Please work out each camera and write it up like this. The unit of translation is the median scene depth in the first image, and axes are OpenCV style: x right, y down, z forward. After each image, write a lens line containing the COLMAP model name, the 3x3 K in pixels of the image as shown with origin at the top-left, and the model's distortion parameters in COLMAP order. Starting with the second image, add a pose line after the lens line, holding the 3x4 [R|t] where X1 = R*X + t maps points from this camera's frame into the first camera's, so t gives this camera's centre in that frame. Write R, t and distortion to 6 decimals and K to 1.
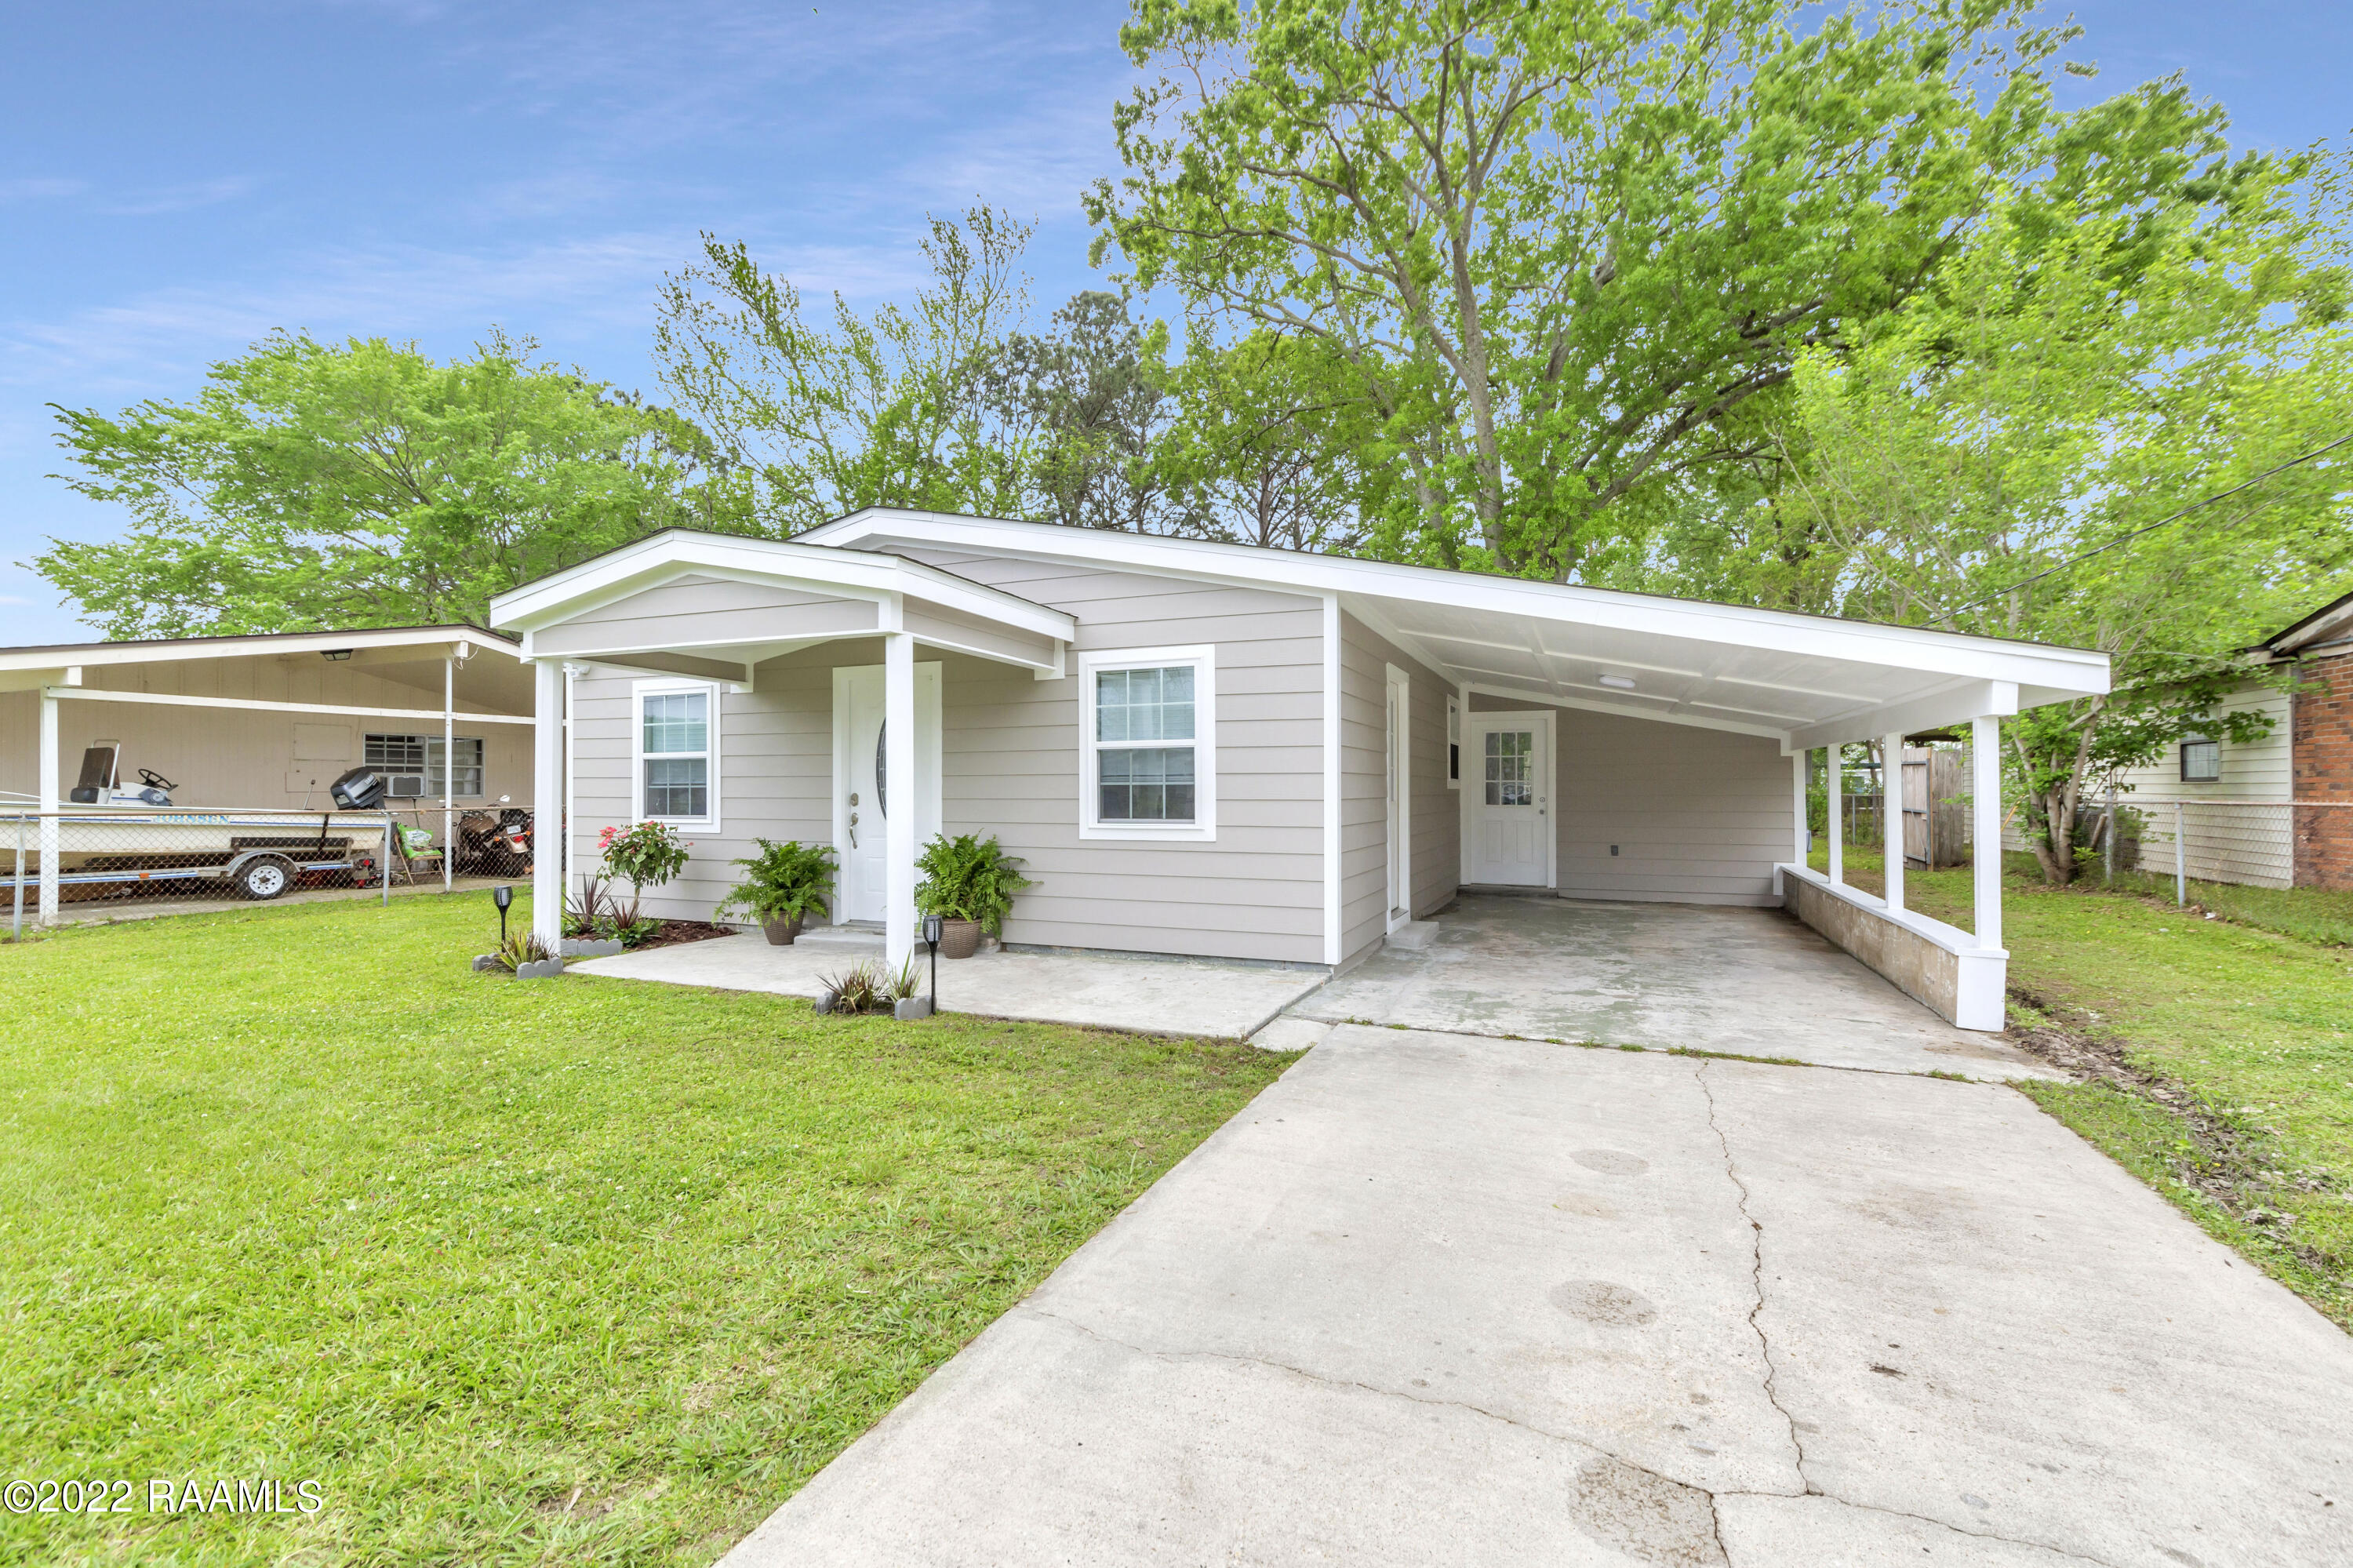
lens RADIAL K [[1018.3, 0, 1168.1], [0, 1018.3, 789.3], [0, 0, 1]] dist [0.007179, 0.002884]
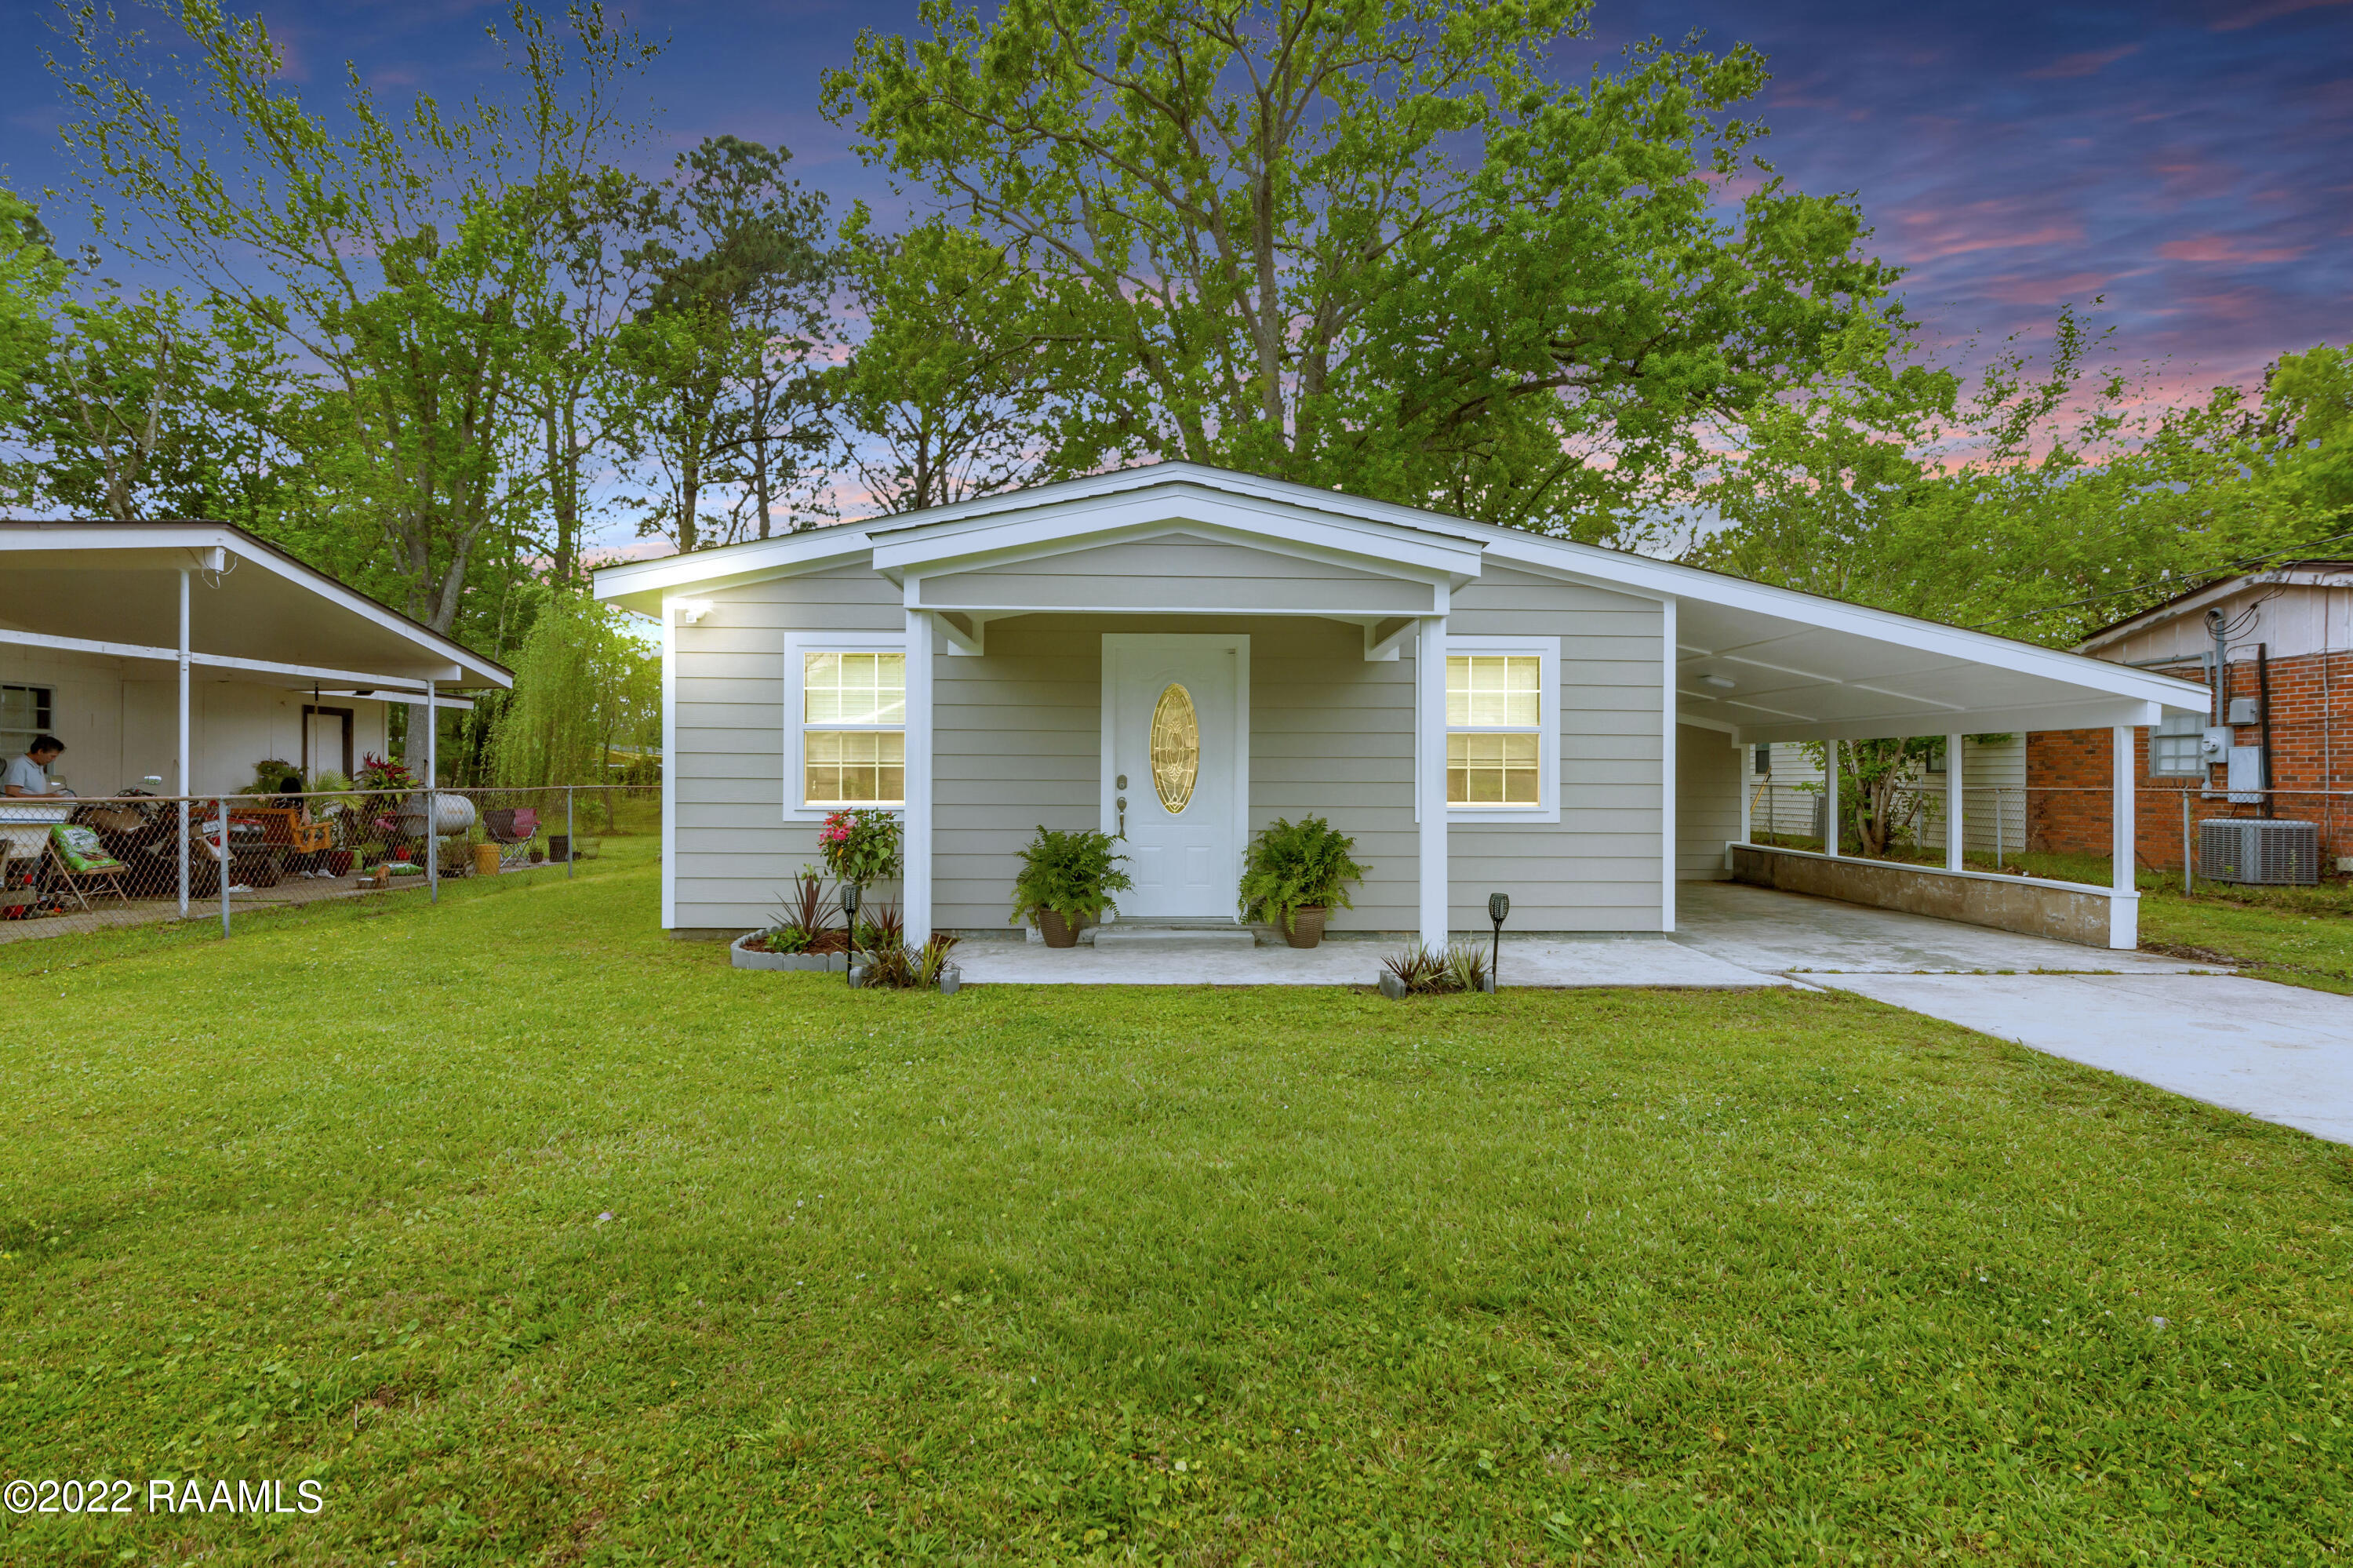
lens RADIAL K [[1236.2, 0, 1155.4], [0, 1236.2, 774.6], [0, 0, 1]] dist [-0.001187, -0.000208]
pose [[0.913850, 0.006677, 0.405997, -0.724547], [-0.006885, 0.999976, -0.000947, 0.004226], [-0.405994, -0.001930, 0.913874, -0.006212]]
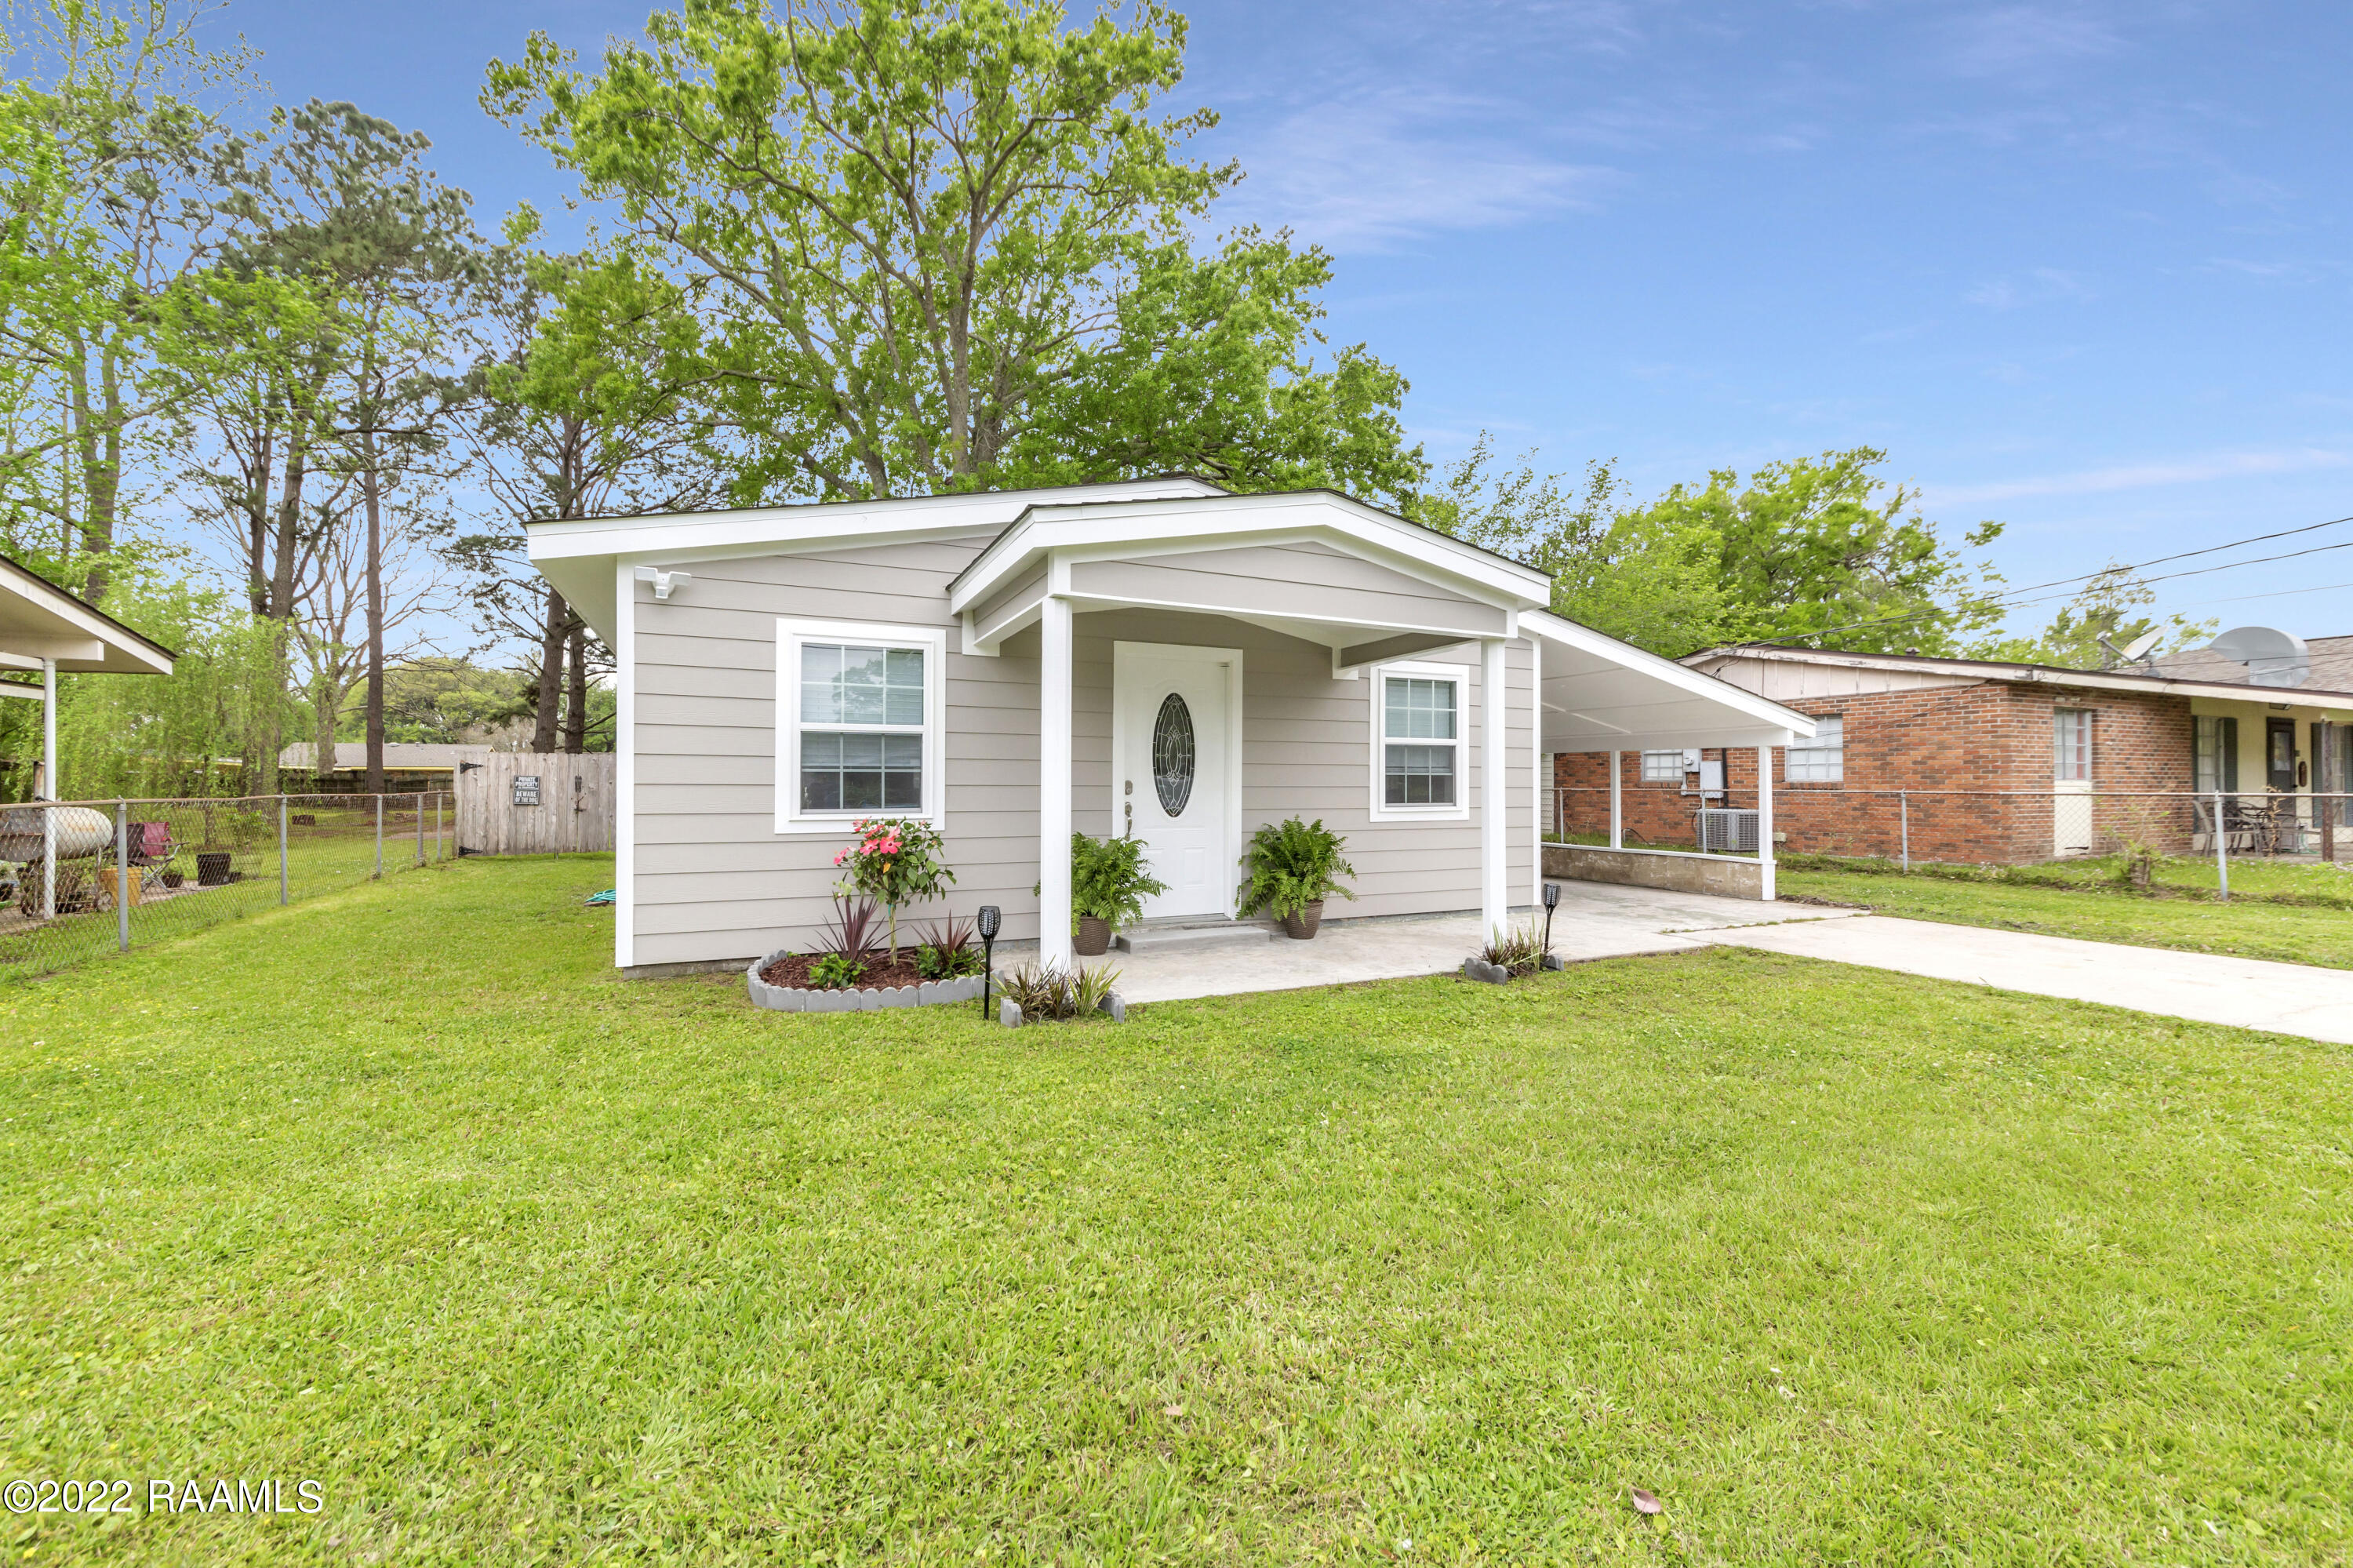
lens RADIAL K [[977.7, 0, 1185.2], [0, 977.7, 774.7], [0, 0, 1]] dist [-0.001046, 0.002259]
pose [[0.663273, 0.010011, 0.748310, -0.933268], [-0.005229, 0.999948, -0.008743, 0.006145], [-0.748359, 0.001886, 0.663291, 0.380295]]
